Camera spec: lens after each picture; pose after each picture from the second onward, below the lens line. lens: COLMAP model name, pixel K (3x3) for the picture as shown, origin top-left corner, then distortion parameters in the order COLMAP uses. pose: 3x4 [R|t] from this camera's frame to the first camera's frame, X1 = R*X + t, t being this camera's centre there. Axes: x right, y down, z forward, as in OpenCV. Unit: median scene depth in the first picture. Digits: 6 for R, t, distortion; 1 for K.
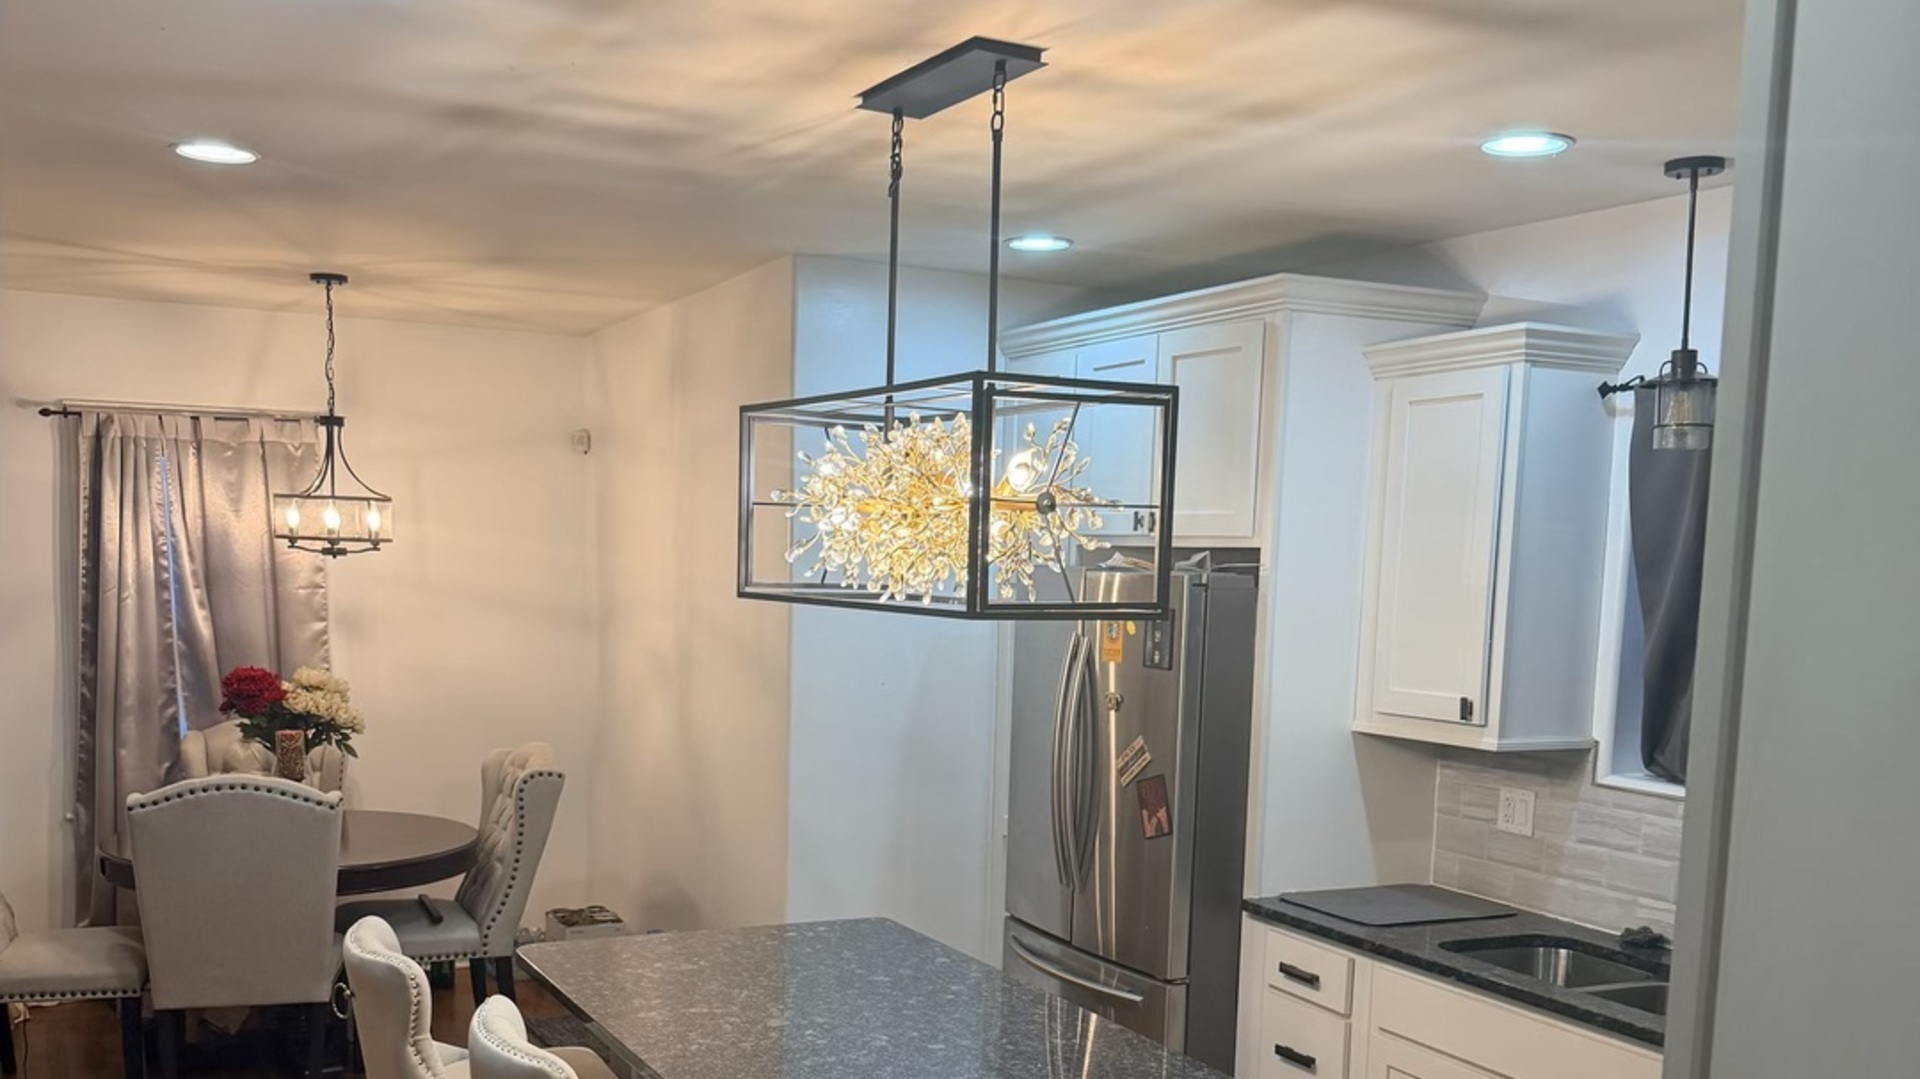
lens RADIAL K [[1752.0, 0, 961.3], [0, 1752.0, 760.3], [0, 0, 1]] dist [0.178249, -0.375039]
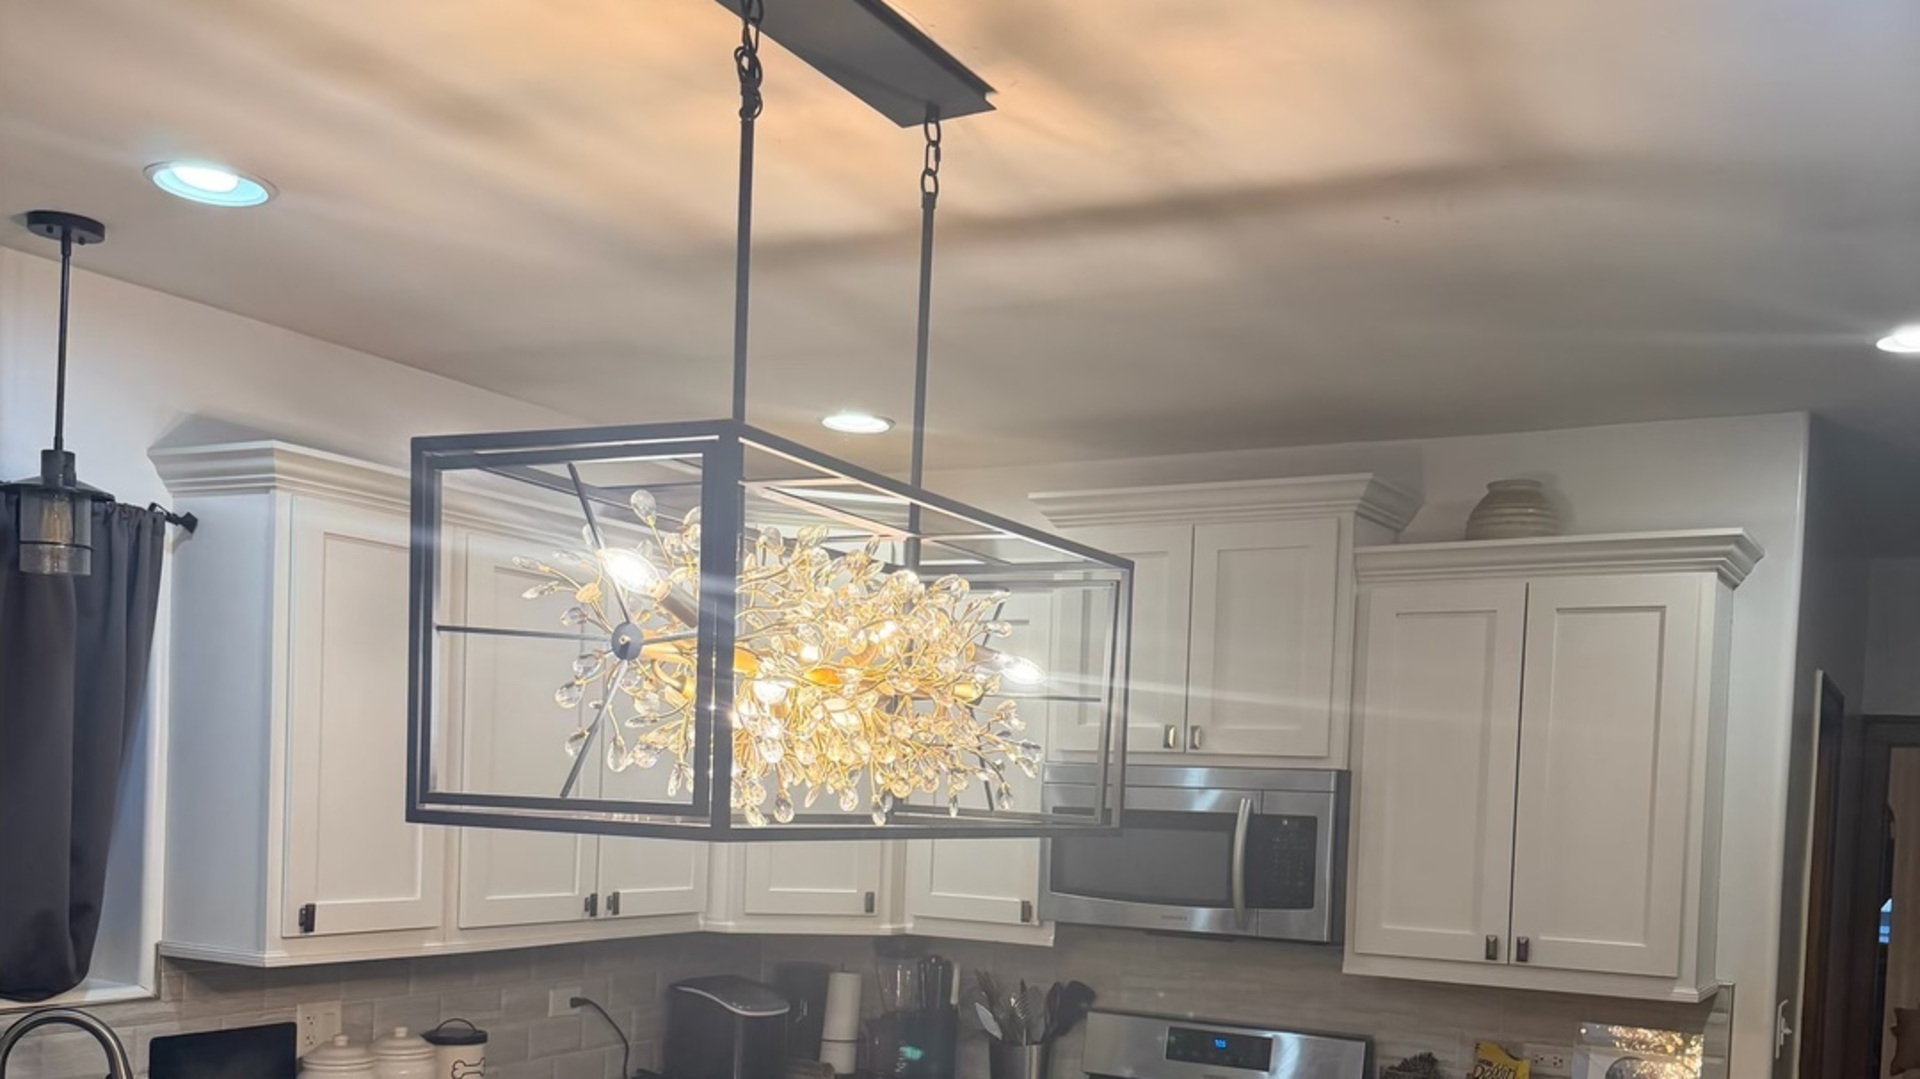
lens RADIAL K [[1768.3, 0, 959.6], [0, 1768.3, 858.3], [0, 0, 1]] dist [0.182004, -0.336668]
pose [[-0.557109, -0.083341, 0.826247, -0.413902], [0.040304, 0.991065, 0.127141, -0.111029], [-0.829461, 0.104133, -0.548772, 0.925949]]
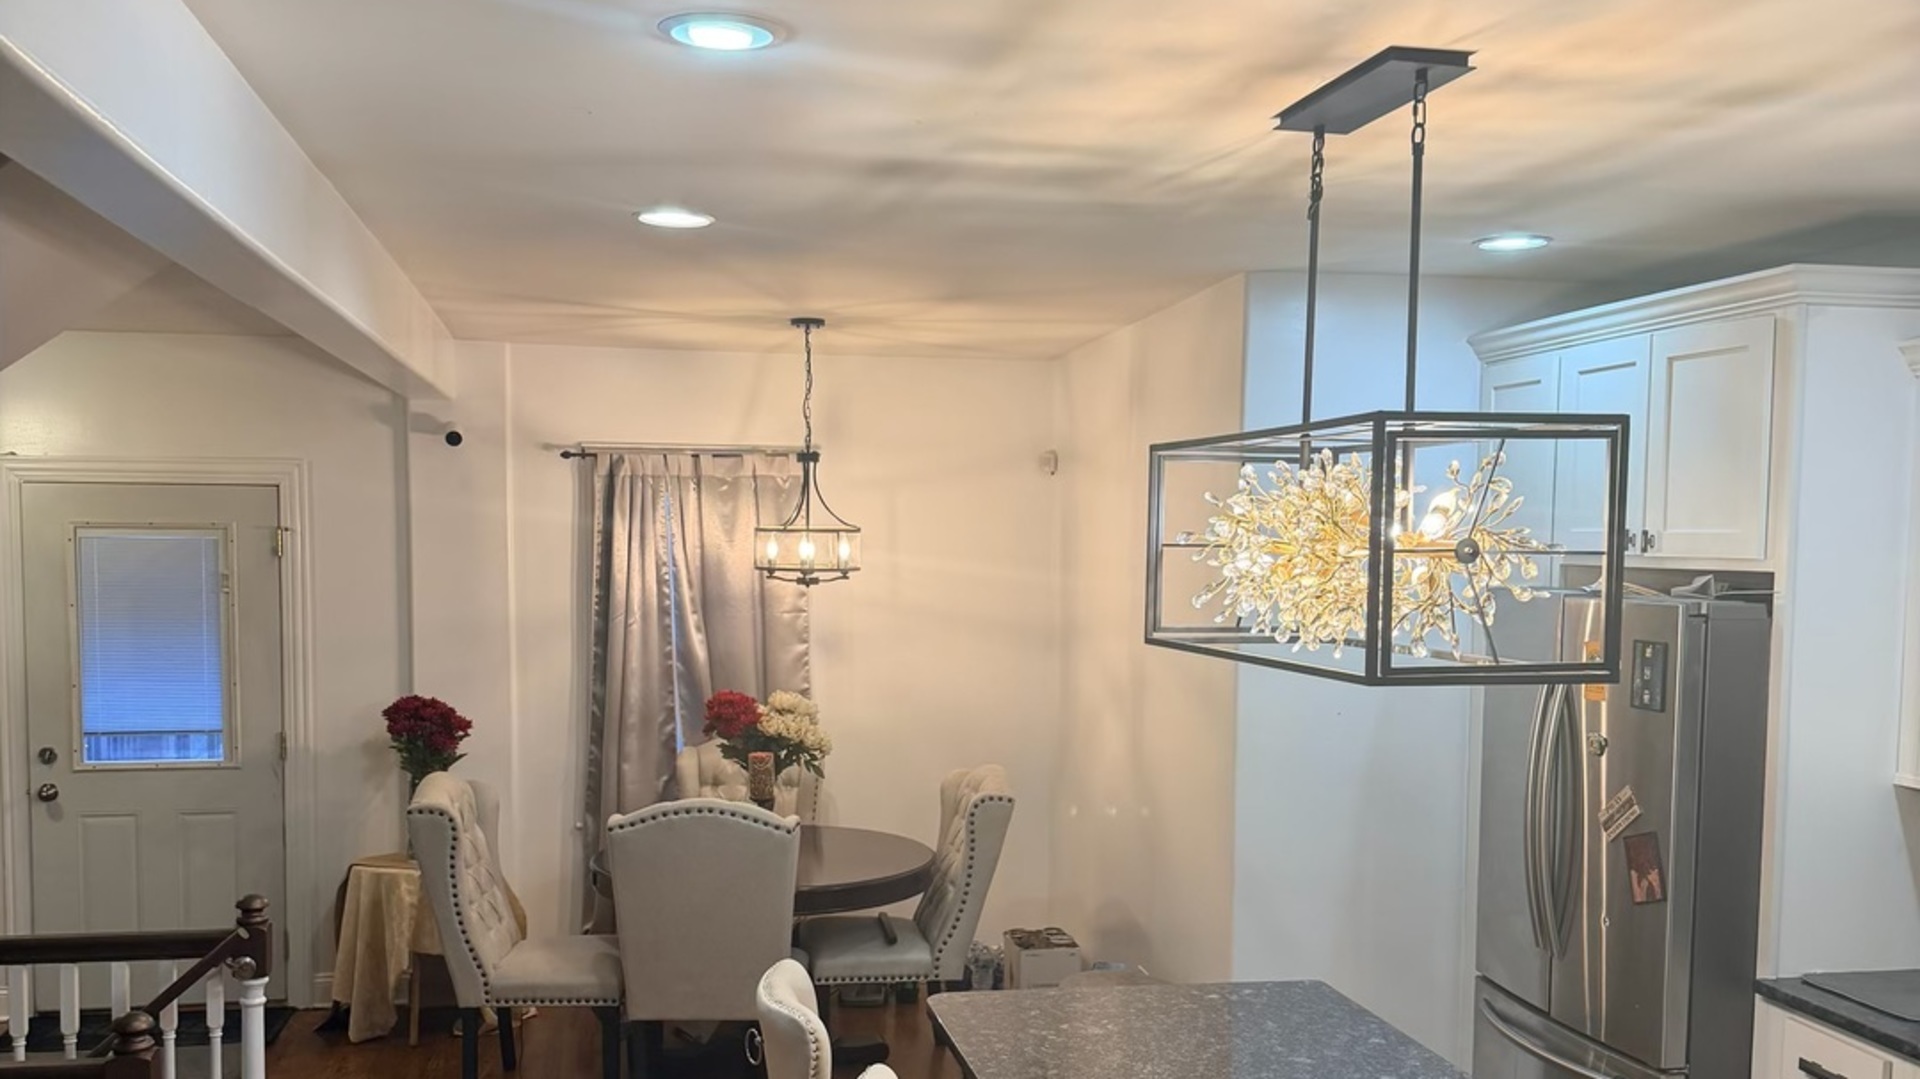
lens RADIAL K [[1772.0, 0, 955.4], [0, 1772.0, 671.4], [0, 0, 1]] dist [0.178508, -0.383327]
pose [[0.960599, 0.003931, -0.277912, 0.029472], [-0.018031, 0.998675, -0.048195, -0.021432], [0.277354, 0.051307, 0.959397, 0.038680]]
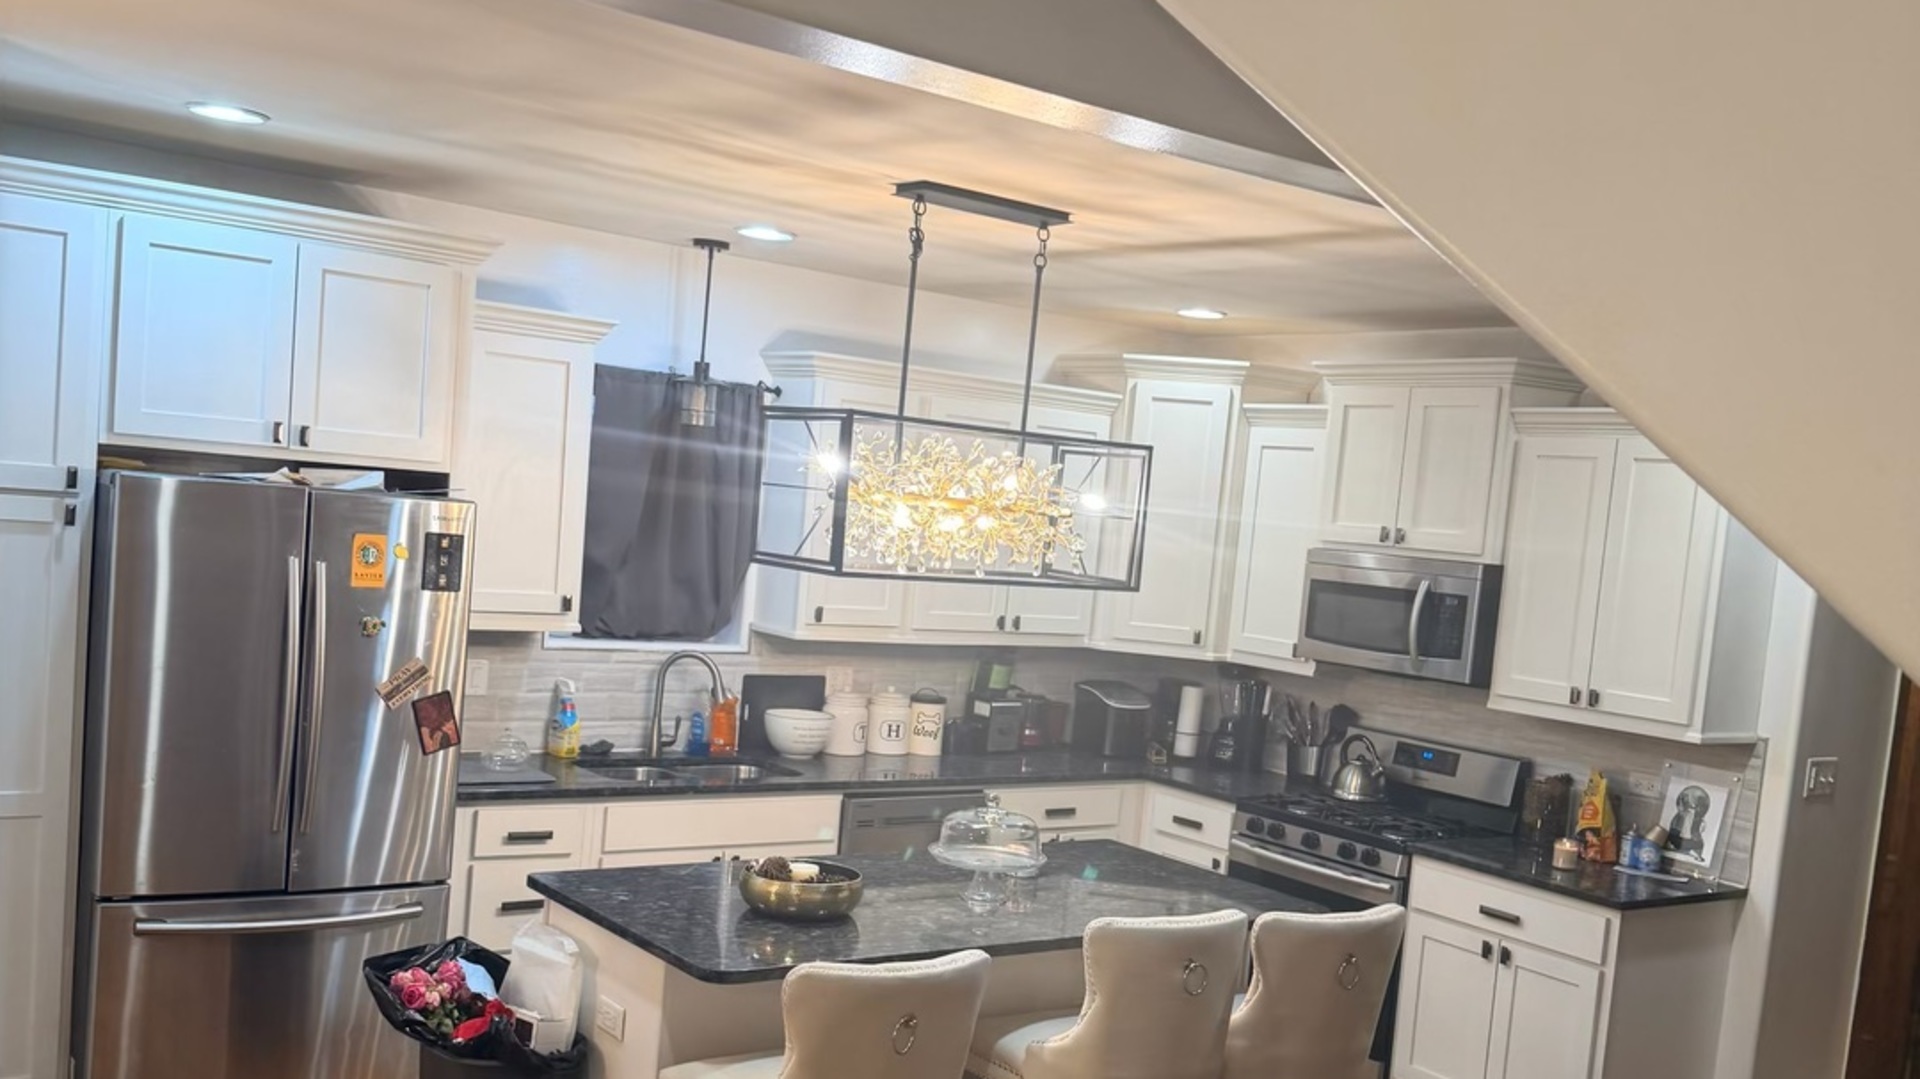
lens RADIAL K [[1772.0, 0, 955.4], [0, 1772.0, 671.4], [0, 0, 1]] dist [0.178508, -0.383327]
pose [[-0.169216, -0.141025, 0.975437, -0.972030], [0.019604, 0.989032, 0.146392, -0.152773], [-0.985384, 0.043895, -0.164596, 0.861528]]
